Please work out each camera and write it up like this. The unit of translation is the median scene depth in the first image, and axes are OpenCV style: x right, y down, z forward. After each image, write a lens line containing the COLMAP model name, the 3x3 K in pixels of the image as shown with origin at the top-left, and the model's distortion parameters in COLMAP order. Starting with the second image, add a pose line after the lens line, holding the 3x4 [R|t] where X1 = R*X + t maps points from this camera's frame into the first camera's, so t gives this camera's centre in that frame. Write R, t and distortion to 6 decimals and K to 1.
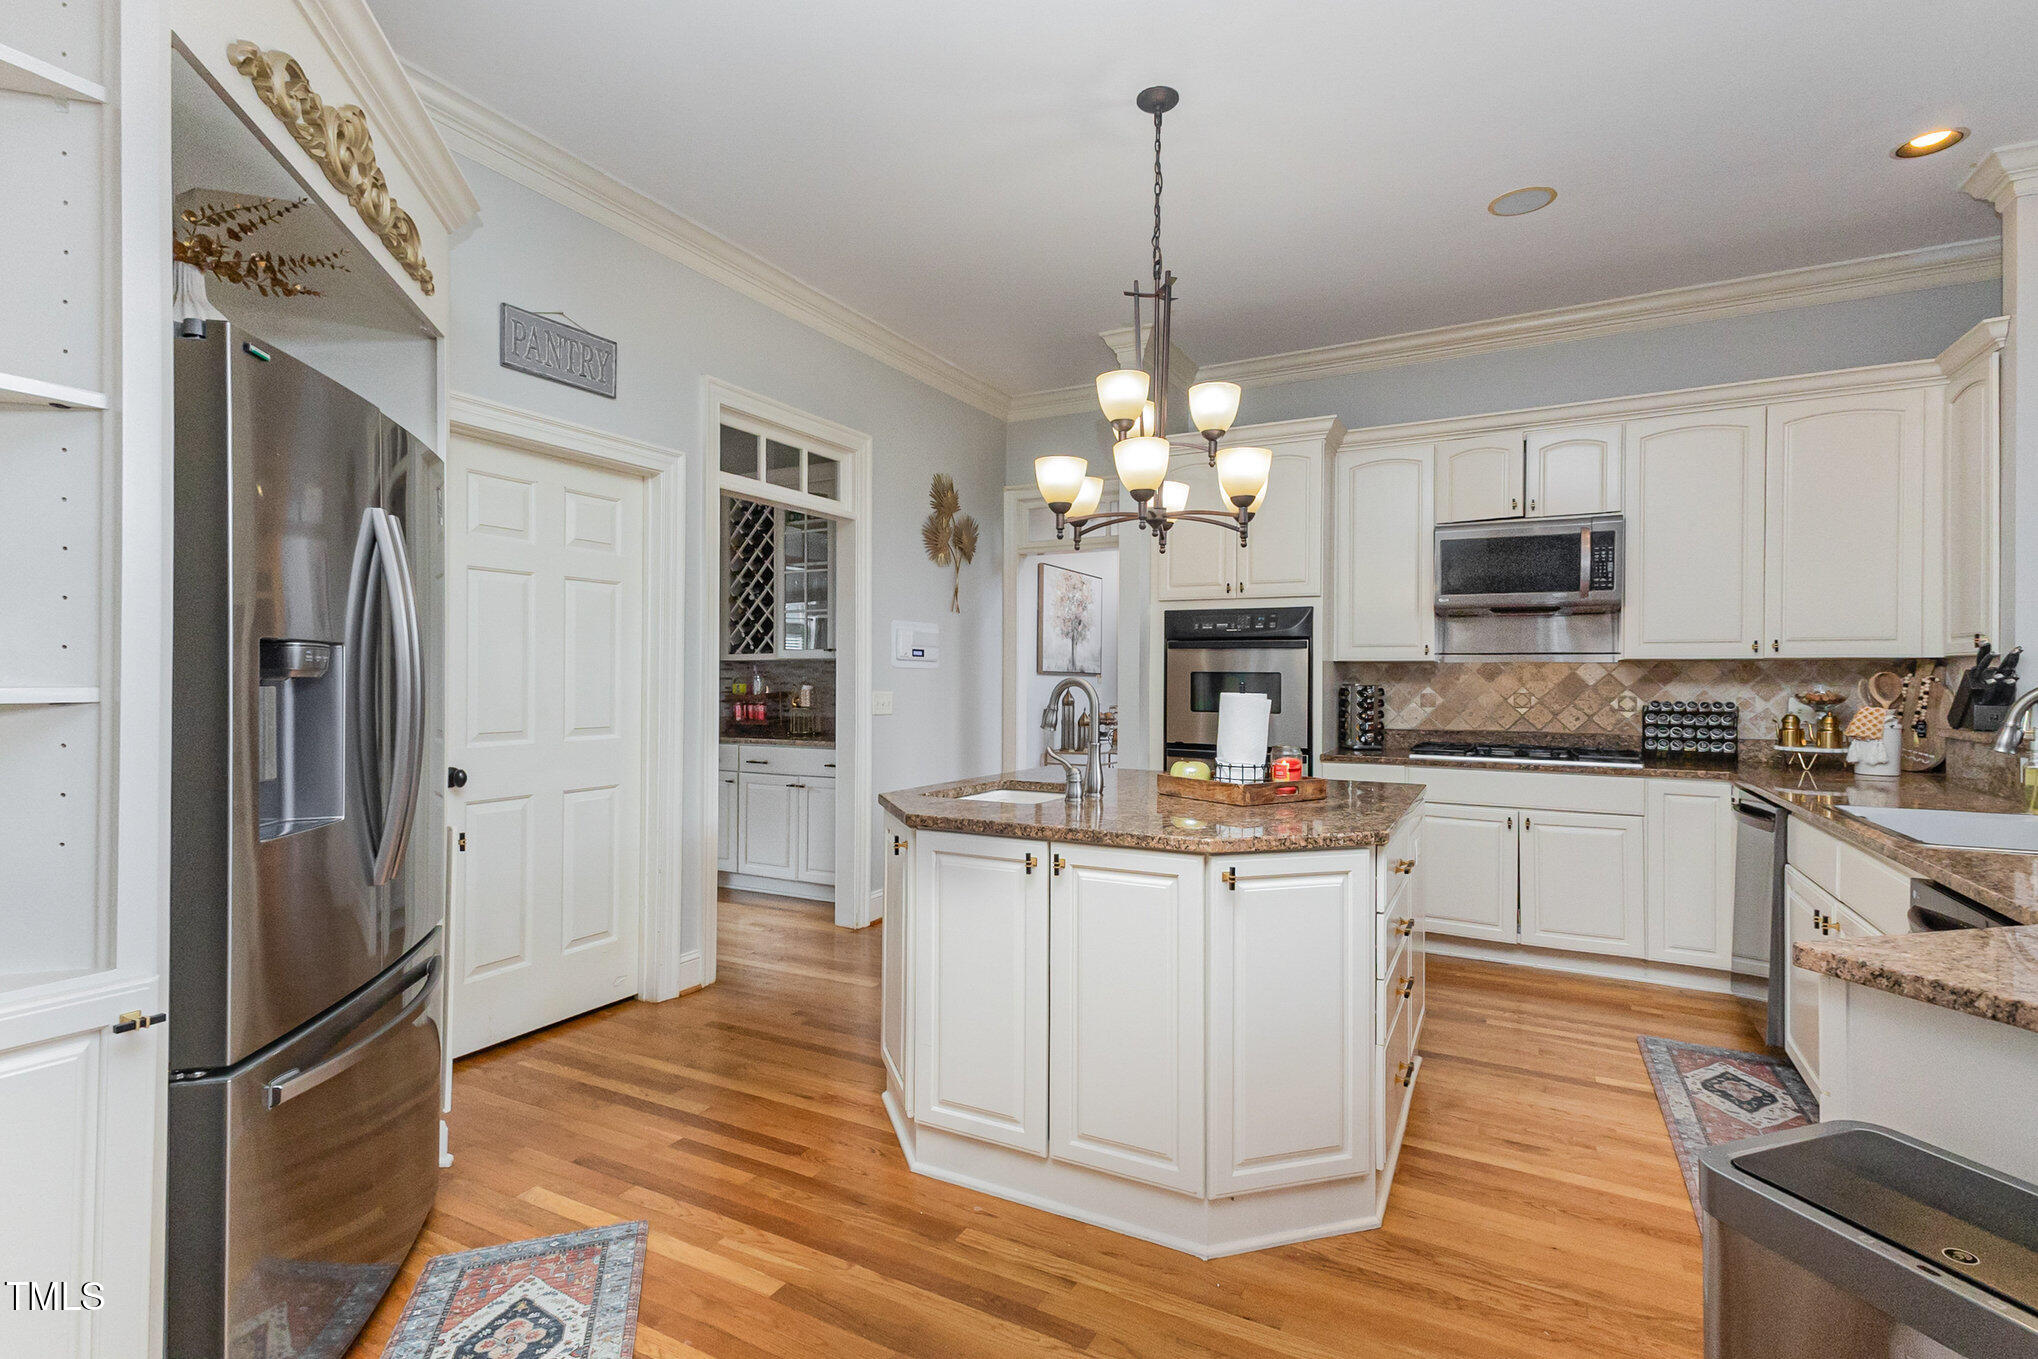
lens RADIAL K [[939.7, 0, 1027.5], [0, 939.7, 677.2], [0, 0, 1]] dist [0.023703, -0.004247]
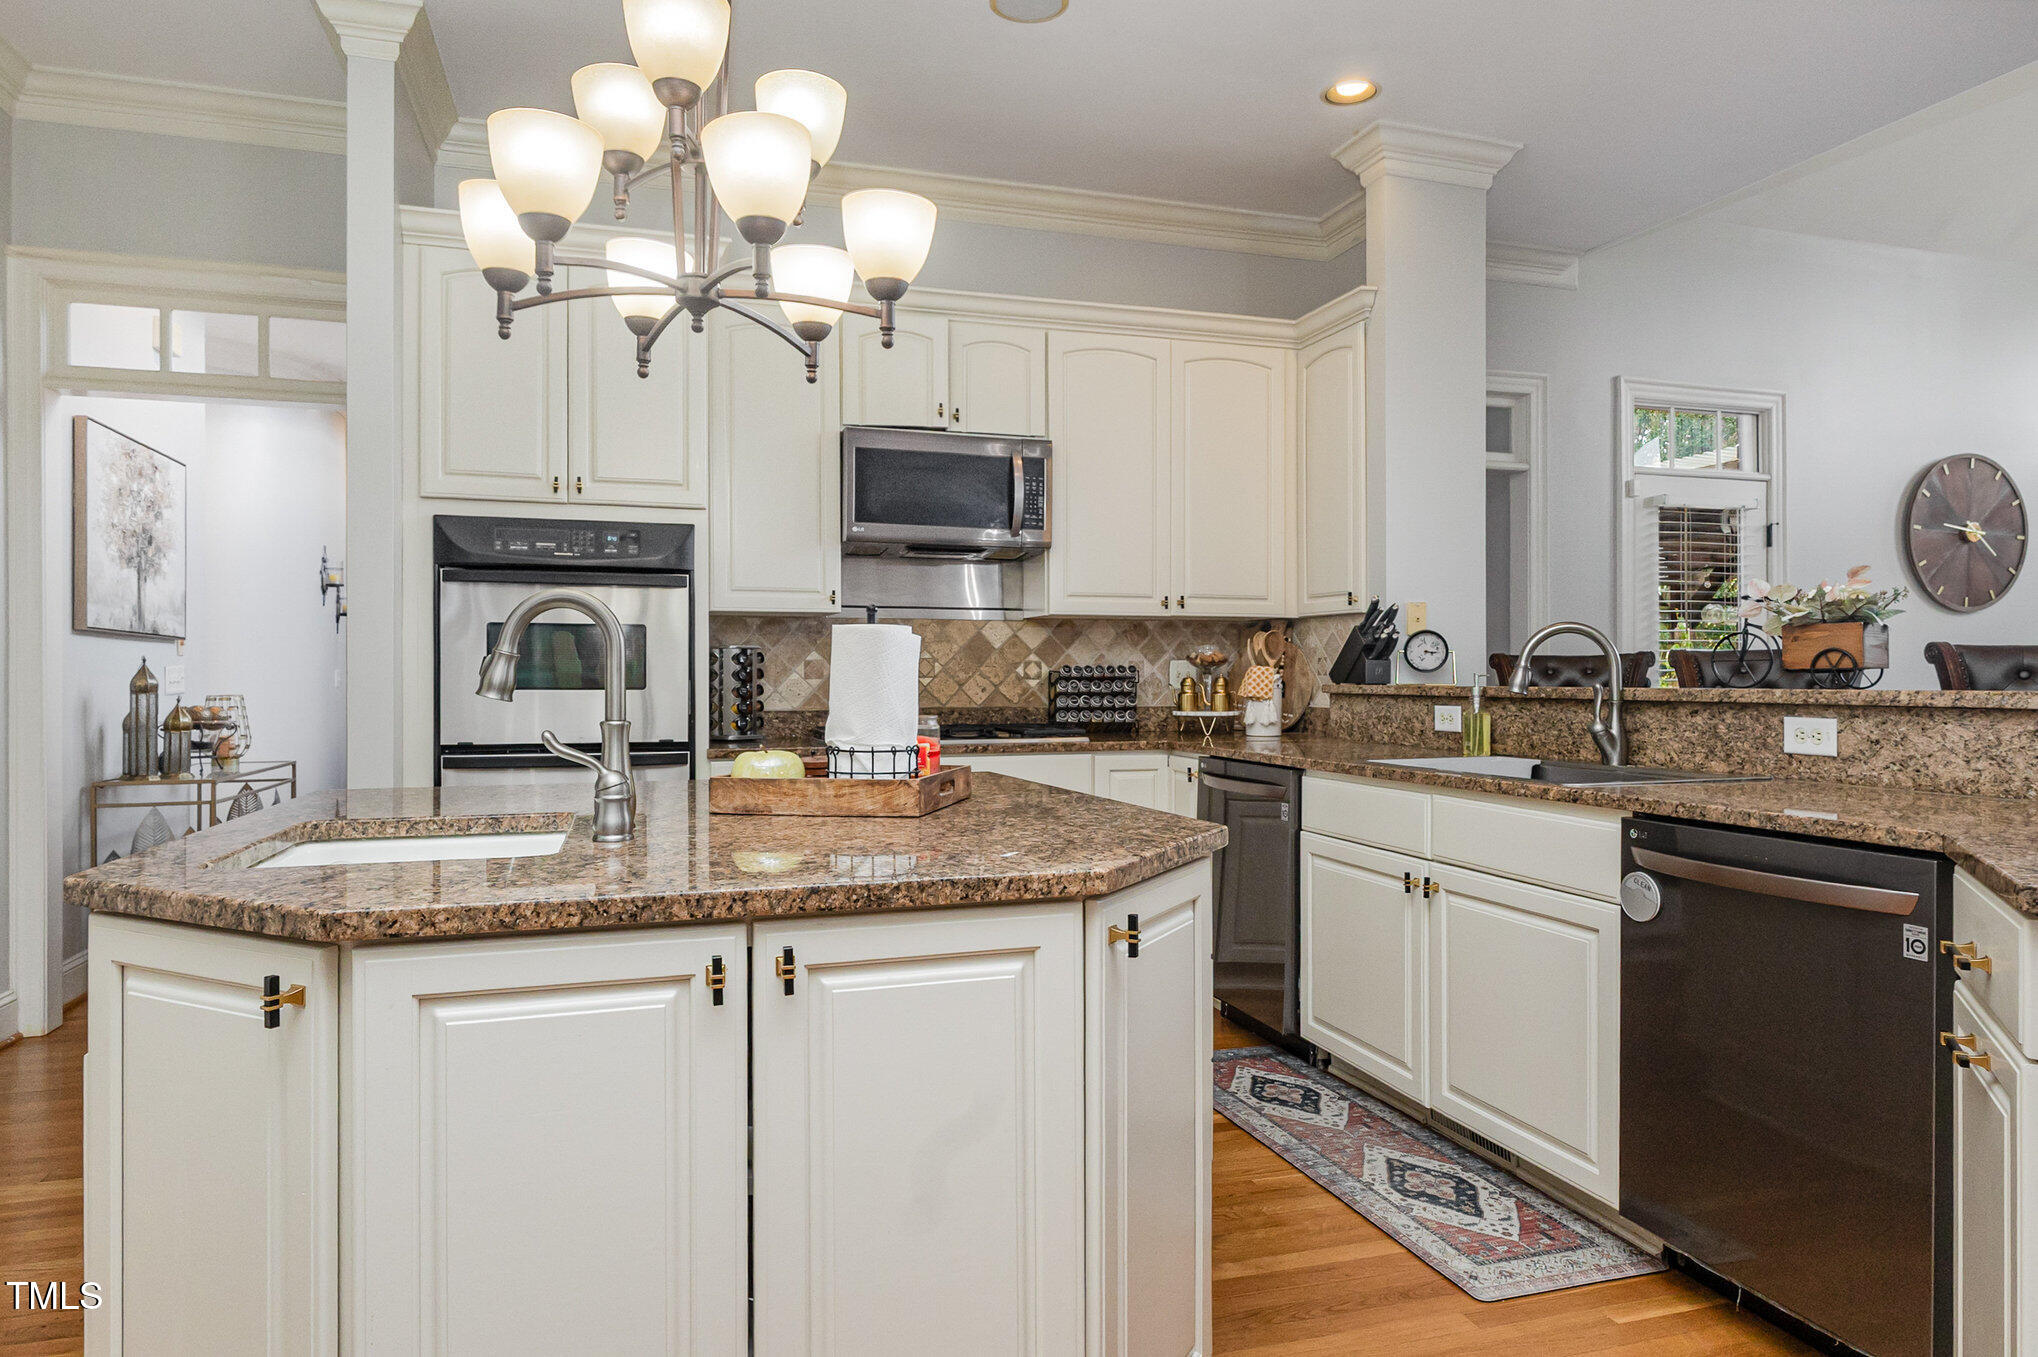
lens RADIAL K [[1224.3, 0, 1016.3], [0, 1224.3, 673.2], [0, 0, 1]] dist [0.014613, -0.011290]
pose [[0.706736, -0.006171, 0.707450, -0.151417], [0.004213, 0.999981, 0.004515, 0.027018], [-0.707464, -0.000210, 0.706749, 0.251709]]
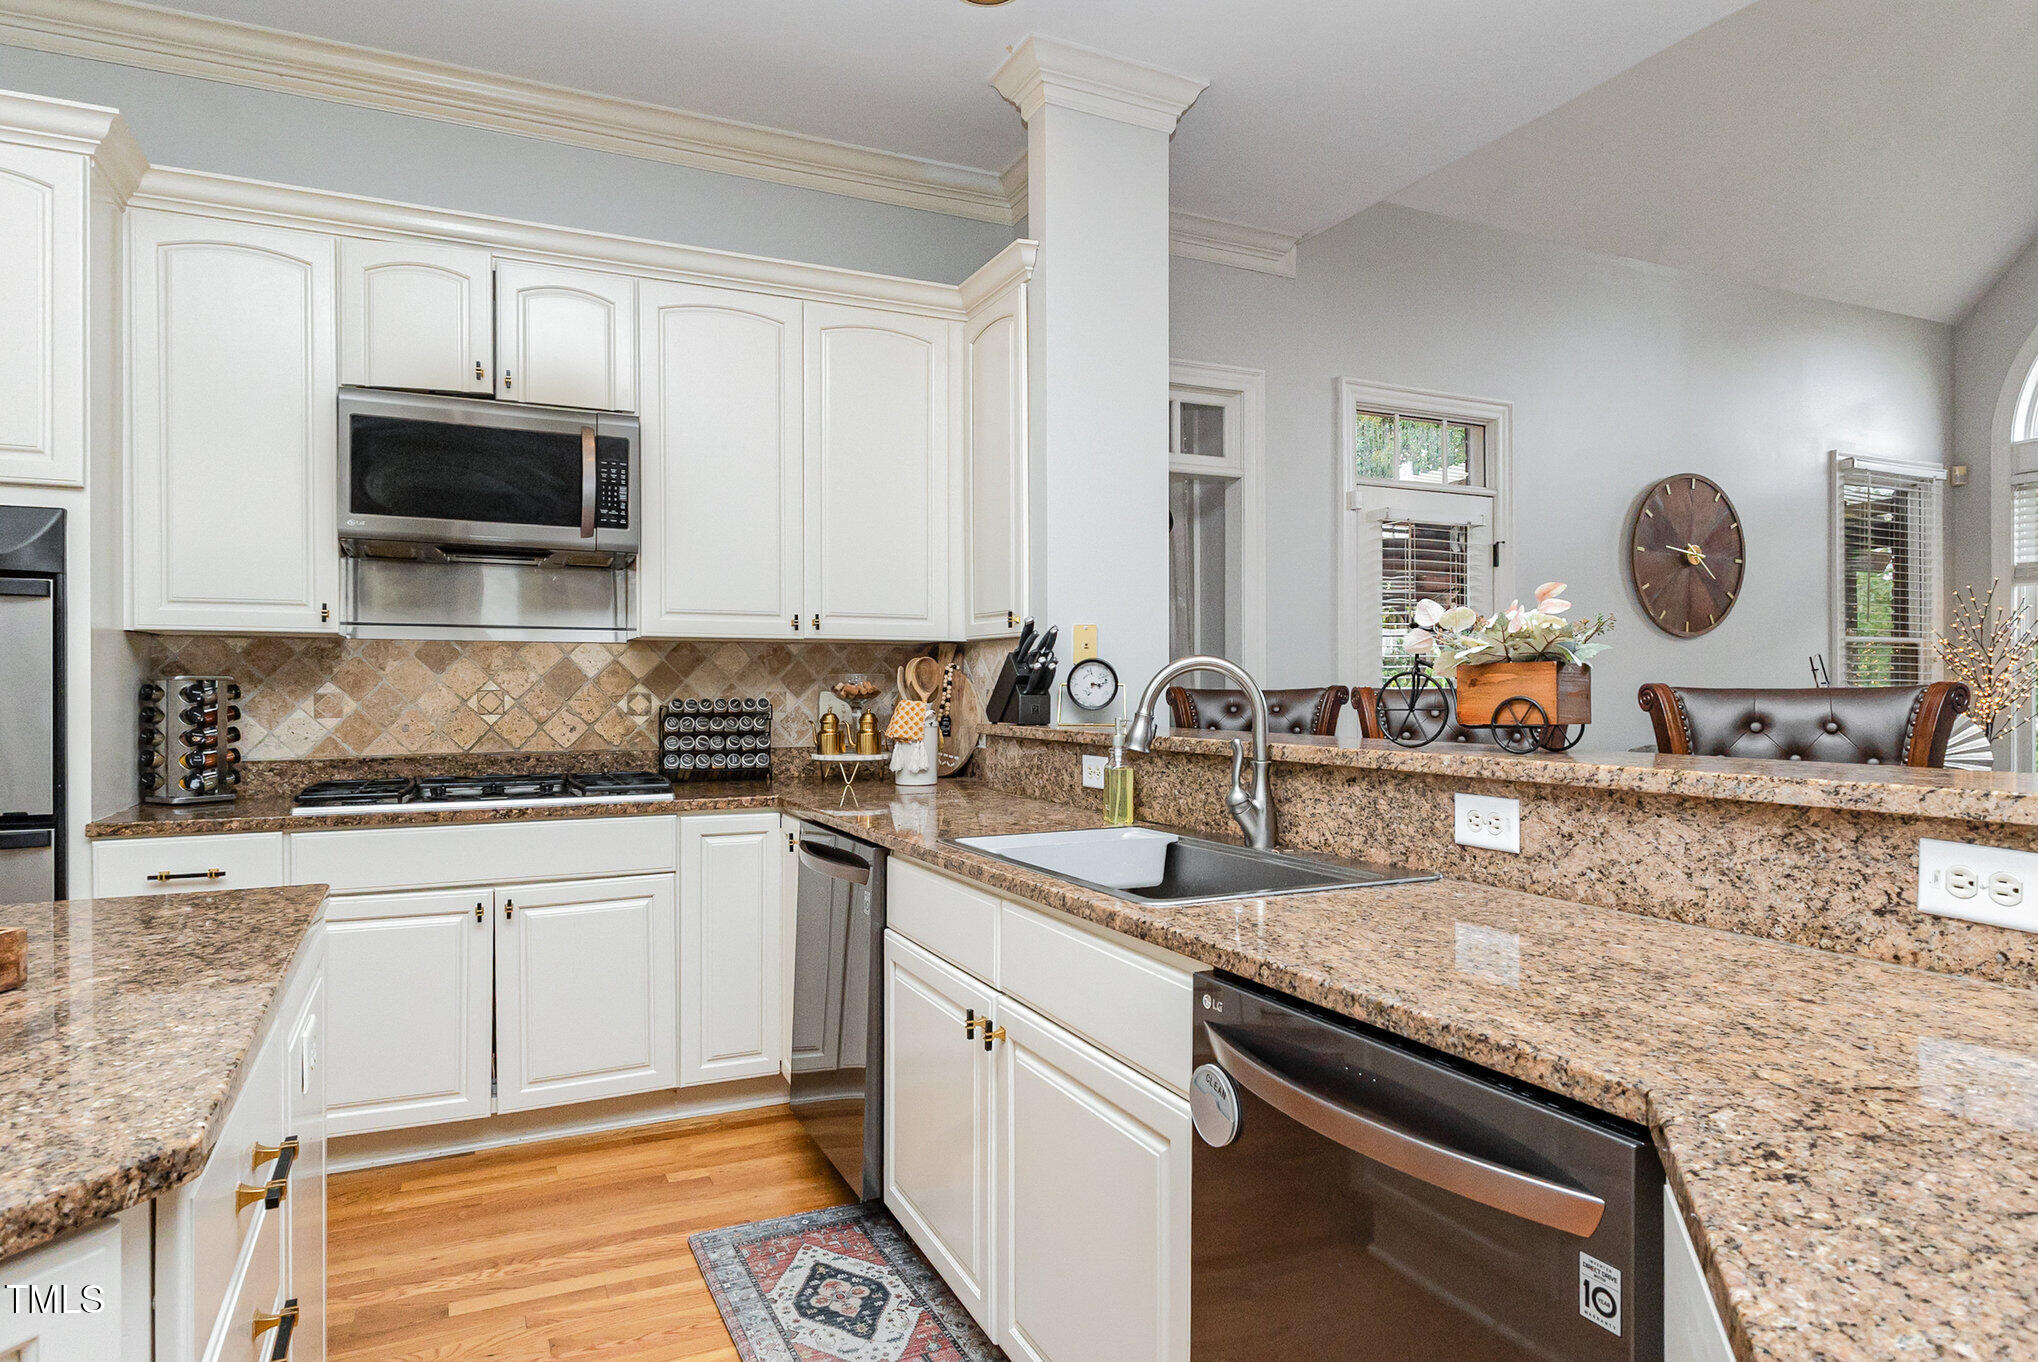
lens RADIAL K [[1181.2, 0, 1015.3], [0, 1181.2, 687.2], [0, 0, 1]] dist [0.017789, -0.010585]
pose [[0.599274, -0.007191, 0.800512, 0.119601], [0.003649, 0.999974, 0.006251, 0.012113], [-0.800536, -0.000825, 0.599284, 0.286282]]
